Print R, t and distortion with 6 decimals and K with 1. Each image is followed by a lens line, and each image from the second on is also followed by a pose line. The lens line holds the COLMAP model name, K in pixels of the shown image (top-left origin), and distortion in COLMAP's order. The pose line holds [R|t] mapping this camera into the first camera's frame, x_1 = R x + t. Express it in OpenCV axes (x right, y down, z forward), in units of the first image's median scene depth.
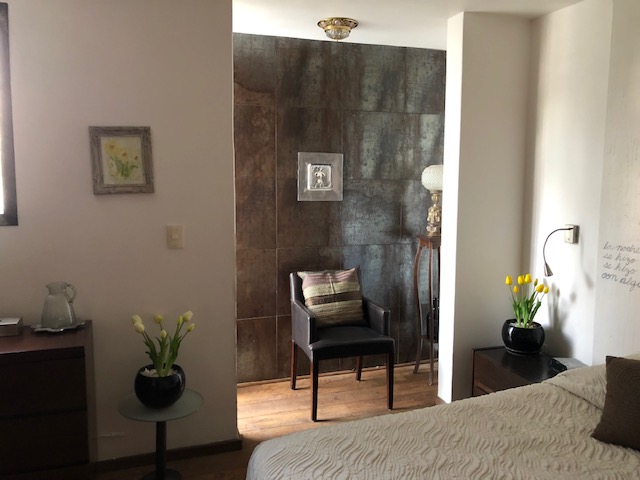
lens RADIAL K [[529.7, 0, 320.0], [0, 529.7, 239.7], [0, 0, 1]] dist [0.015742, 0.010246]
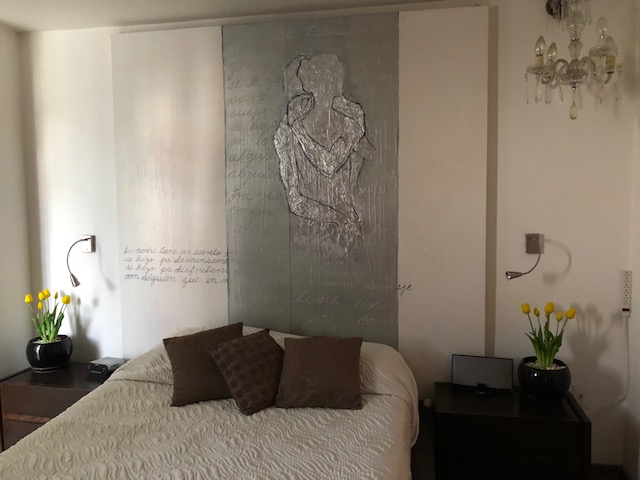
lens RADIAL K [[529.7, 0, 320.2], [0, 529.7, 238.8], [0, 0, 1]] dist [0.015742, 0.010246]
pose [[0.525728, -0.089573, 0.845924, -0.200336], [0.112315, 0.993044, 0.035350, -0.006740], [-0.843206, 0.076425, 0.532131, 0.035928]]
